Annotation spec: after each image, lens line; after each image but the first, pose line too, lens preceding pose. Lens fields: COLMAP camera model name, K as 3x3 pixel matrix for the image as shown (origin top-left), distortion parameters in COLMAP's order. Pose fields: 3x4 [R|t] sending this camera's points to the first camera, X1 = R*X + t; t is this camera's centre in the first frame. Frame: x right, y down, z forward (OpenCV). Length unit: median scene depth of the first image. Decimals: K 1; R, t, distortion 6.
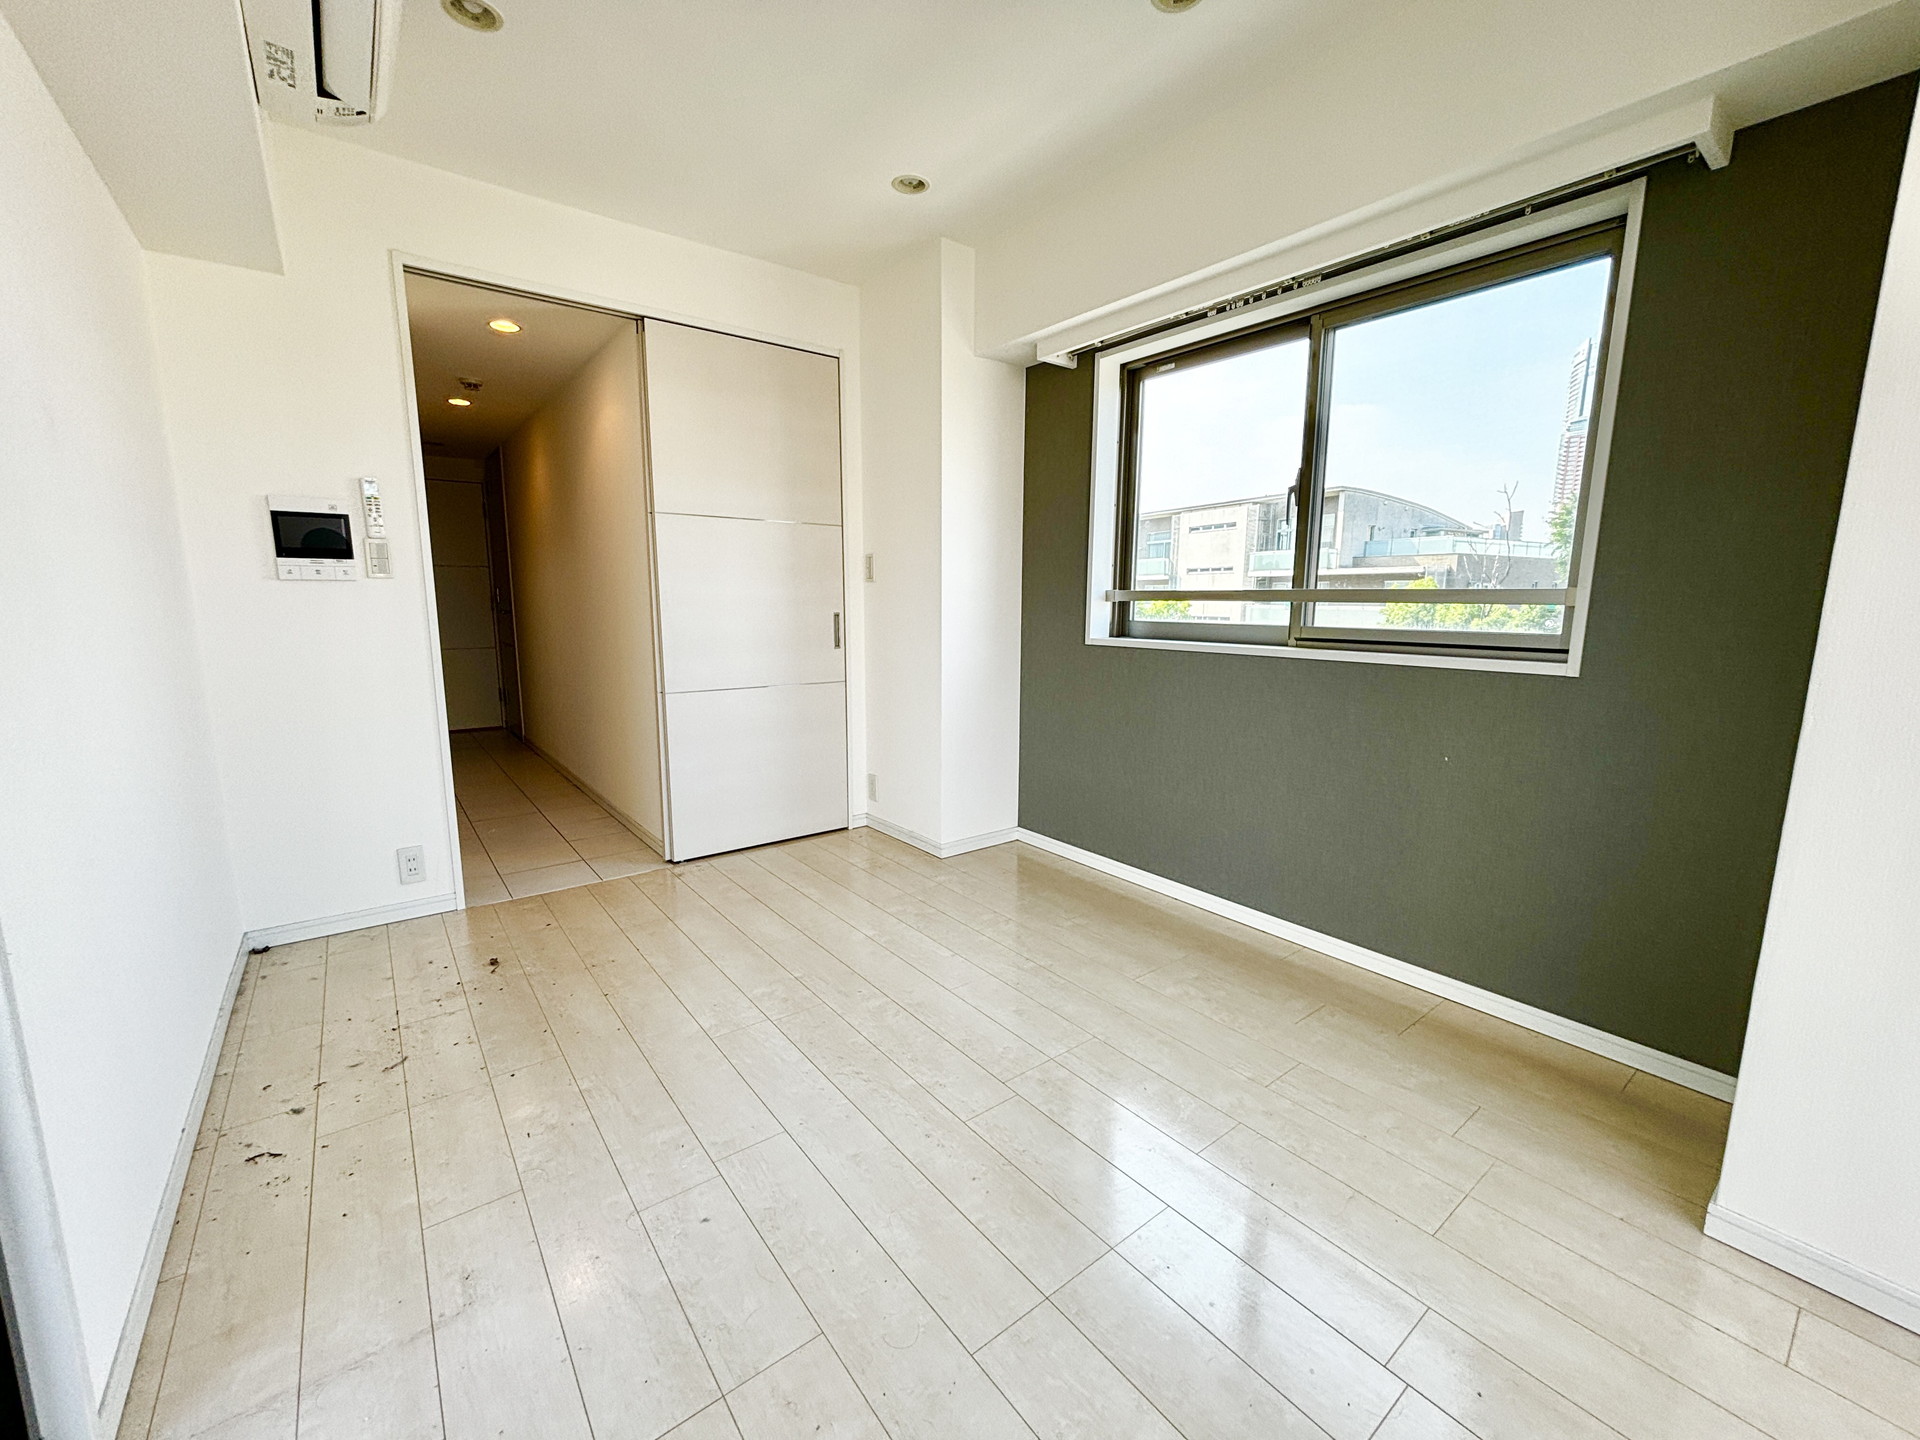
lens RADIAL K [[777.2, 0, 958.9], [0, 777.2, 720.7], [0, 0, 1]] dist [0.006084, -0.001899]
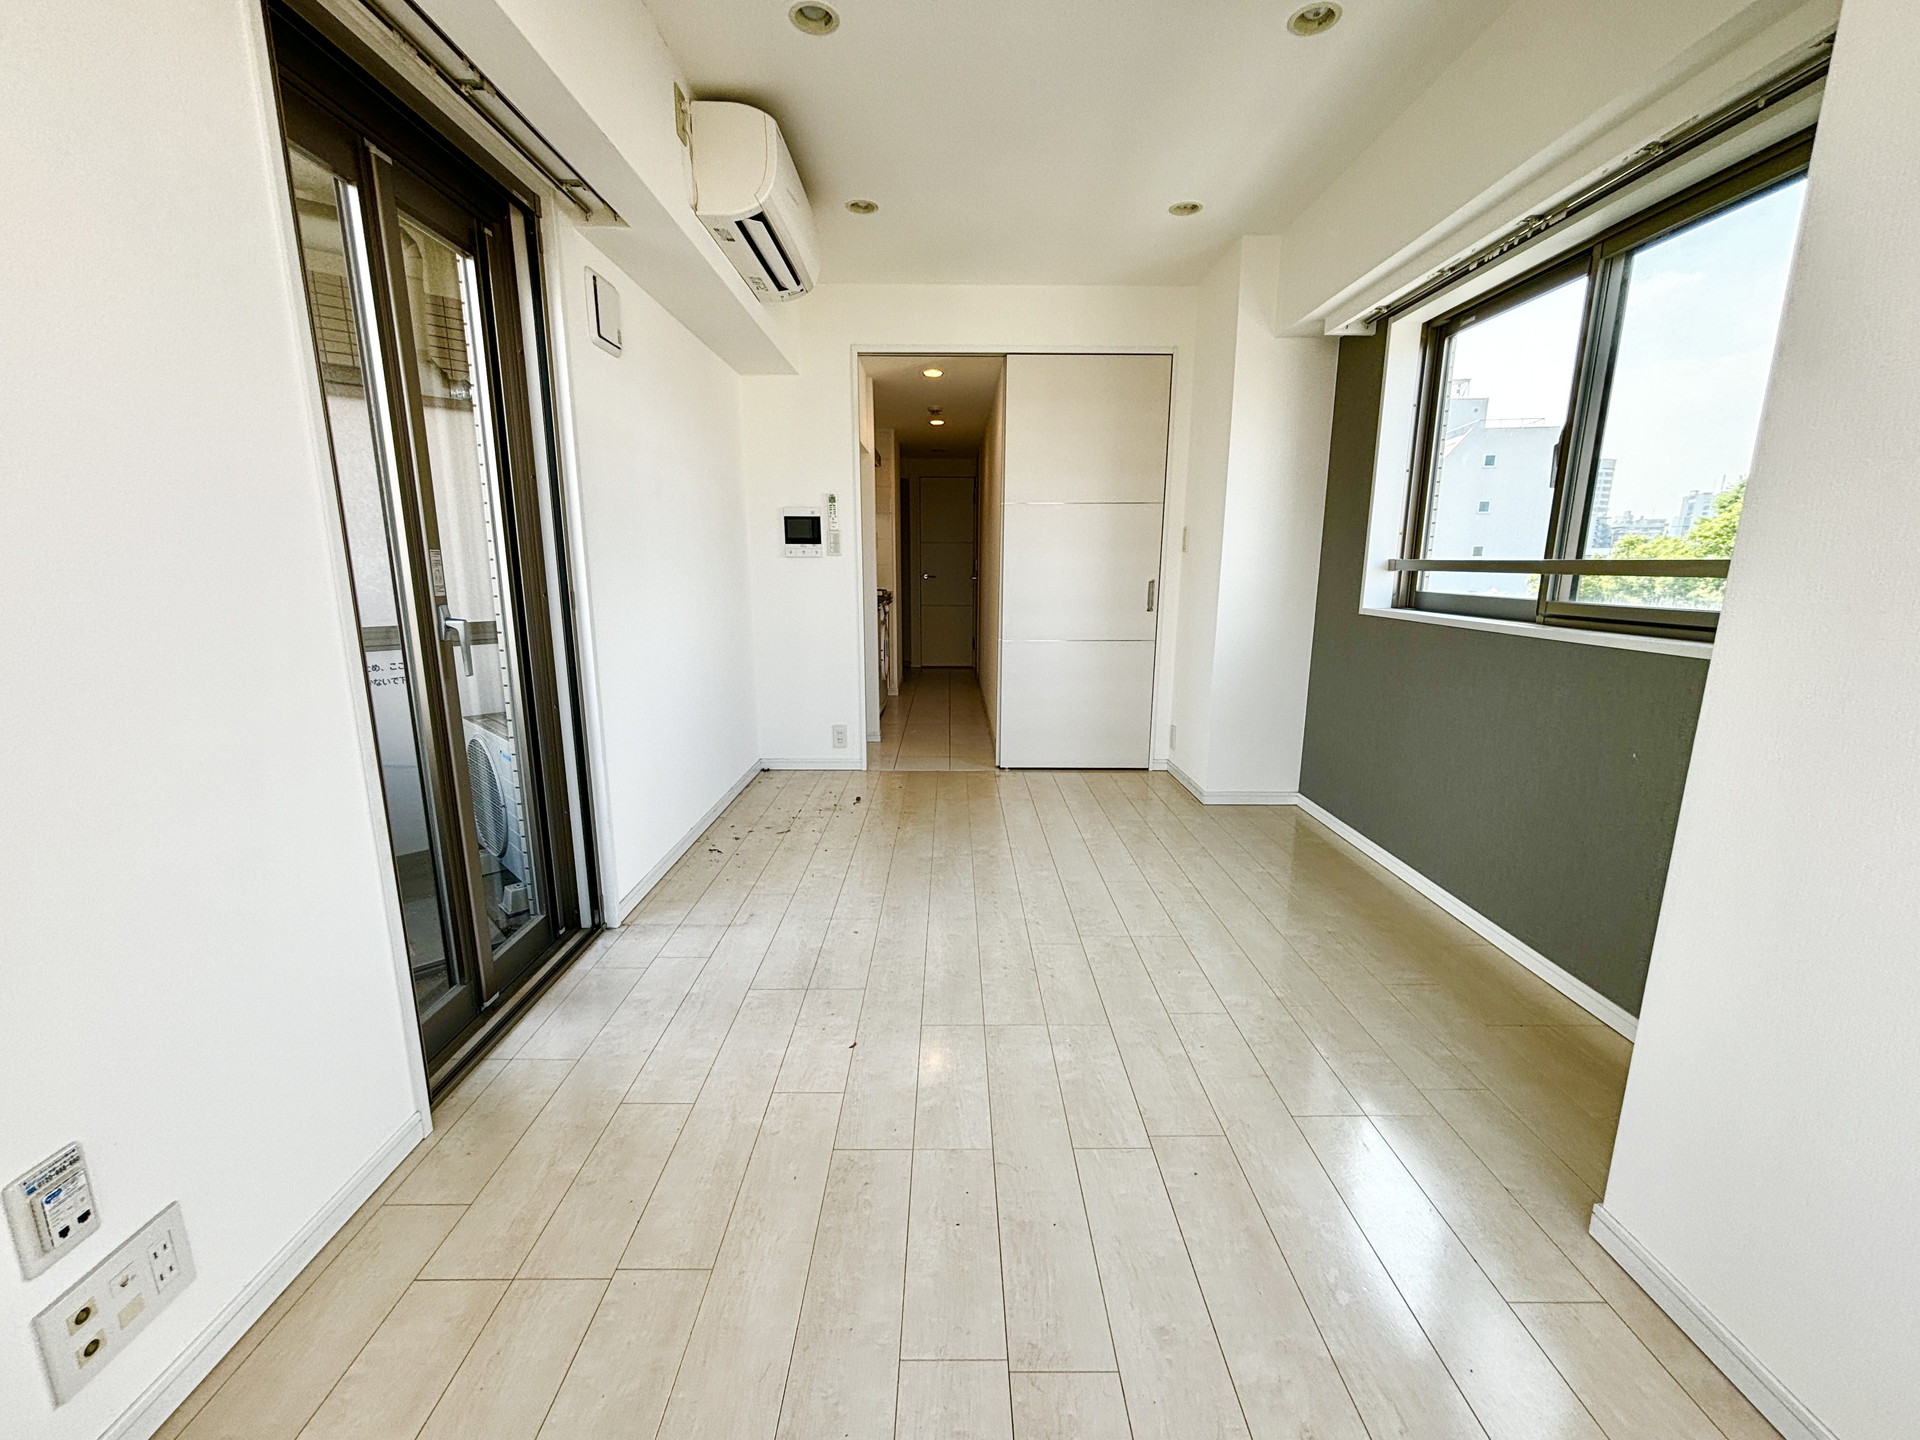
lens RADIAL K [[777.2, 0, 959.6], [0, 777.2, 722.2], [0, 0, 1]] dist [0.006084, -0.001899]
pose [[0.795605, 0.121063, -0.593596, 0.443107], [-0.096306, 0.992644, 0.073368, 0.017028], [0.598112, -0.001205, 0.801412, -0.128917]]
